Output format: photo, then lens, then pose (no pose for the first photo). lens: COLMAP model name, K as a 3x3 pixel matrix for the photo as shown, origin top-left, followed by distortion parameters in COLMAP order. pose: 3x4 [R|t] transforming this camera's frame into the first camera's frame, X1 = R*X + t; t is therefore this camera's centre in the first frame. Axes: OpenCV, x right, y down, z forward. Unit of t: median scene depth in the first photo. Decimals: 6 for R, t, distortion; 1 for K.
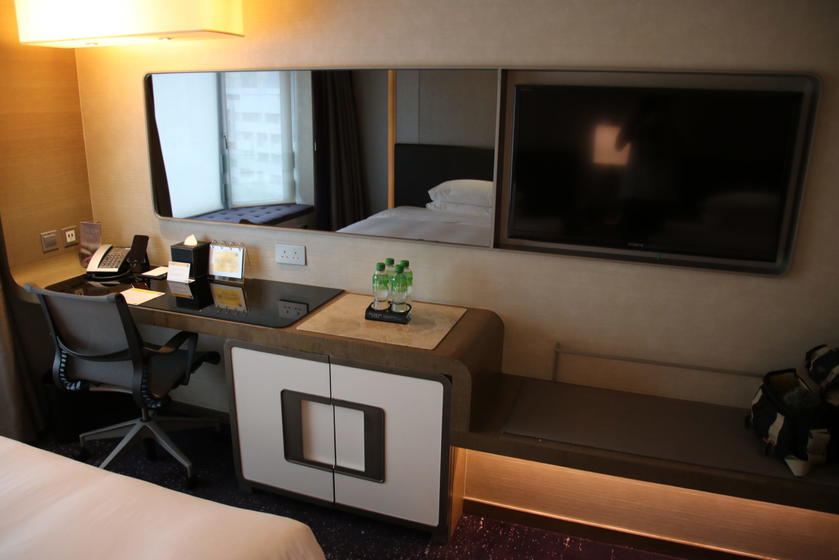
lens RADIAL K [[625.1, 0, 419.5], [0, 625.1, 280.0], [0, 0, 1]] dist [-0.133625, 0.077418]
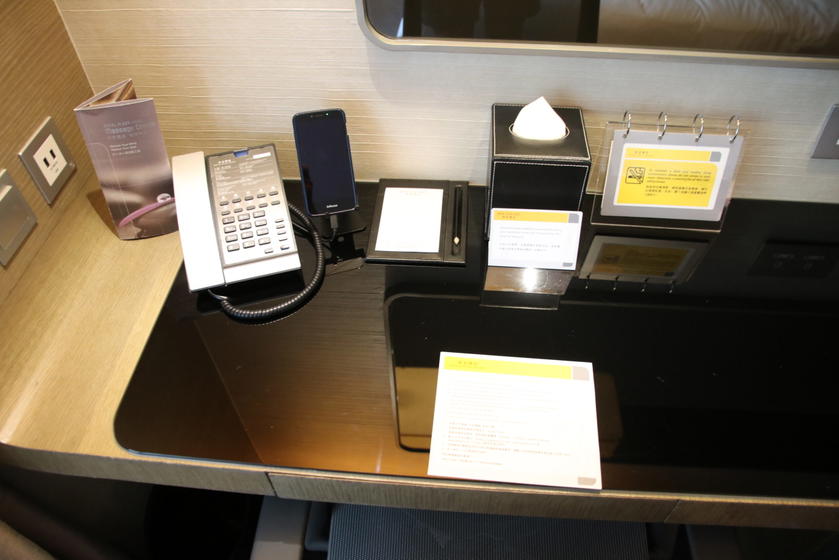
lens RADIAL K [[625.1, 0, 419.5], [0, 625.1, 280.0], [0, 0, 1]] dist [-0.133625, 0.077418]
pose [[0.965947, -0.209666, 0.151613, -0.493891], [0.101298, 0.845641, 0.524052, -0.162013], [-0.238085, -0.490848, 0.838083, 0.739147]]
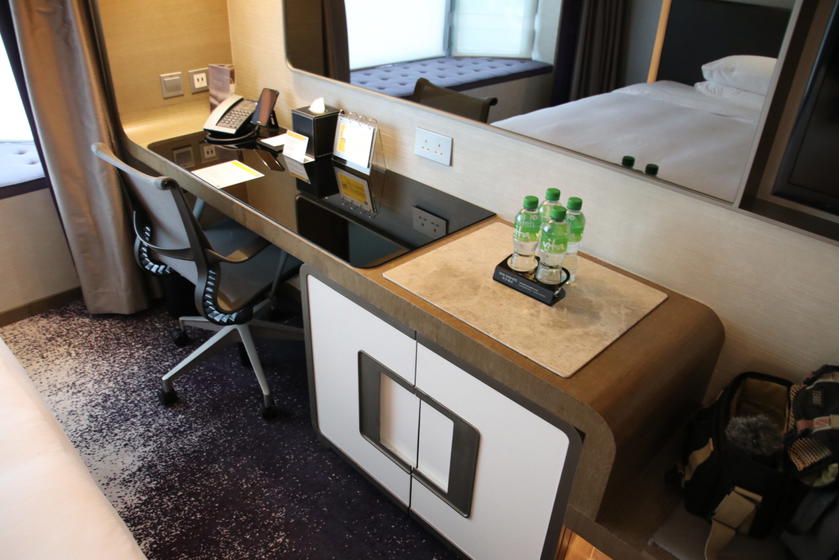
lens RADIAL K [[625.1, 0, 419.5], [0, 625.1, 280.0], [0, 0, 1]] dist [-0.133625, 0.077418]
pose [[0.899362, 0.235677, -0.368245, 0.066637], [-0.142153, 0.954137, 0.263469, -0.078272], [0.413450, -0.184607, 0.891616, 0.347967]]
